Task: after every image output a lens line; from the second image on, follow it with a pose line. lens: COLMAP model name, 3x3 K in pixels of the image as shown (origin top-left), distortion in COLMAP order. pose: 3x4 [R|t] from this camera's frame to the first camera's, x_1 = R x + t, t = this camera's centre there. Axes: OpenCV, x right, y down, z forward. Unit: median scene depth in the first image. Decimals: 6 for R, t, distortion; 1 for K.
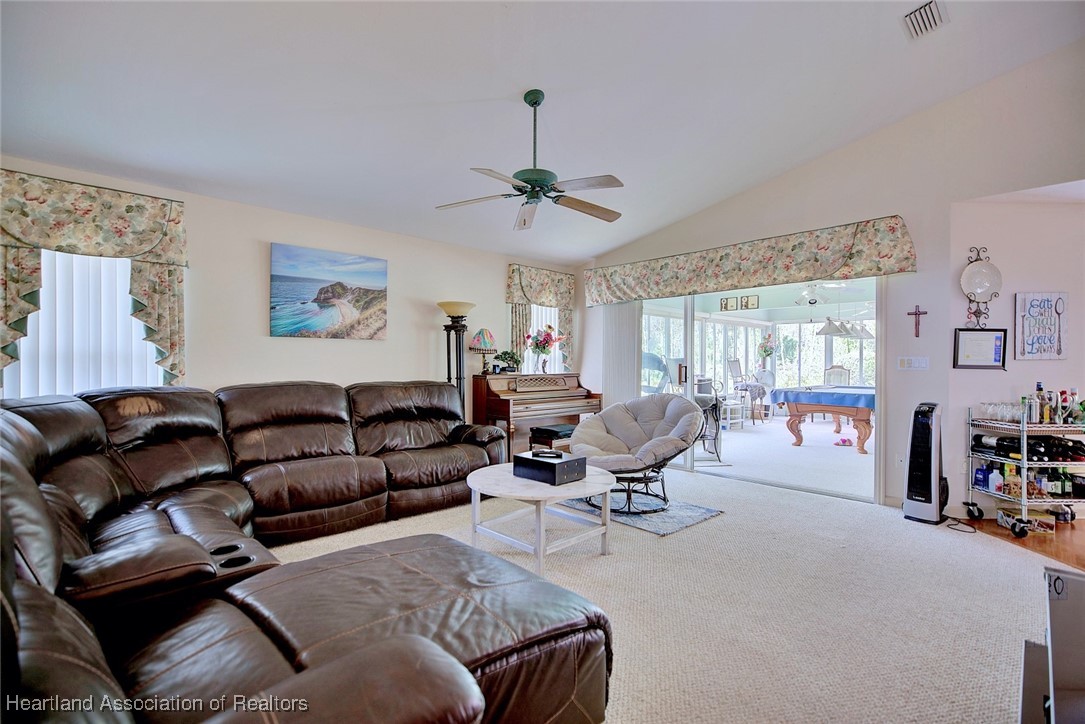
lens RADIAL K [[495.0, 0, 534.7], [0, 495.0, 366.0], [0, 0, 1]] dist [0.000184, 0.000275]
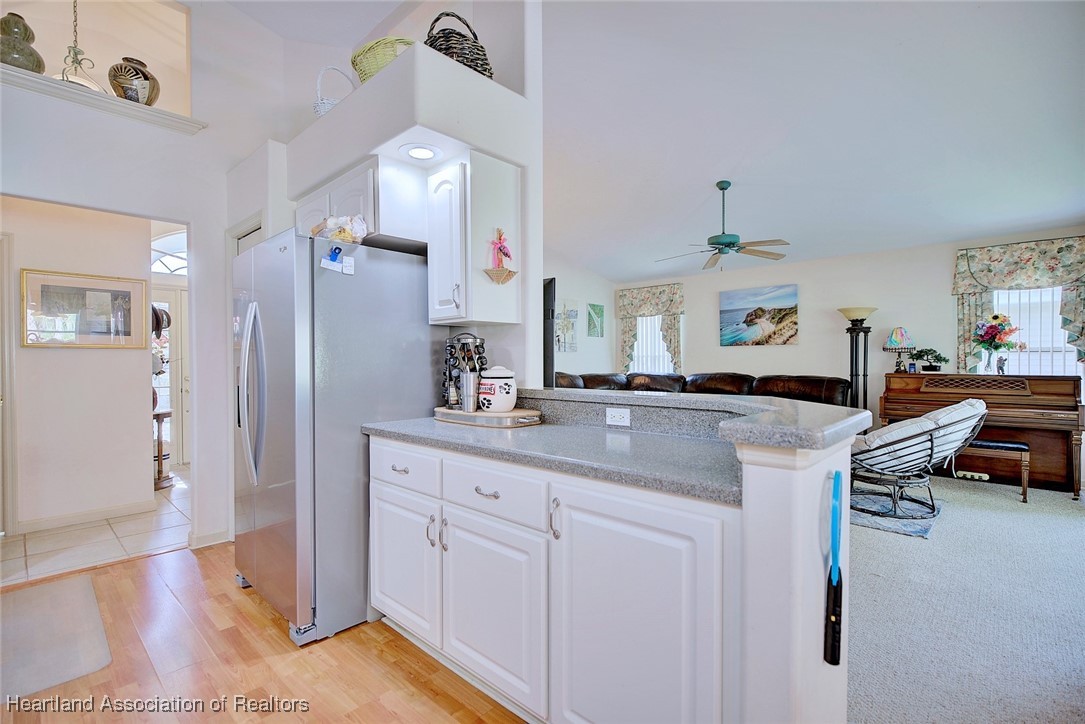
lens RADIAL K [[495.0, 0, 537.4], [0, 495.0, 365.9], [0, 0, 1]] dist [0.000184, 0.000275]
pose [[0.046224, 0.008512, -0.998895, 1.089720], [-0.004099, 0.999957, 0.008331, -0.003098], [0.998923, 0.003709, 0.046256, 0.269944]]
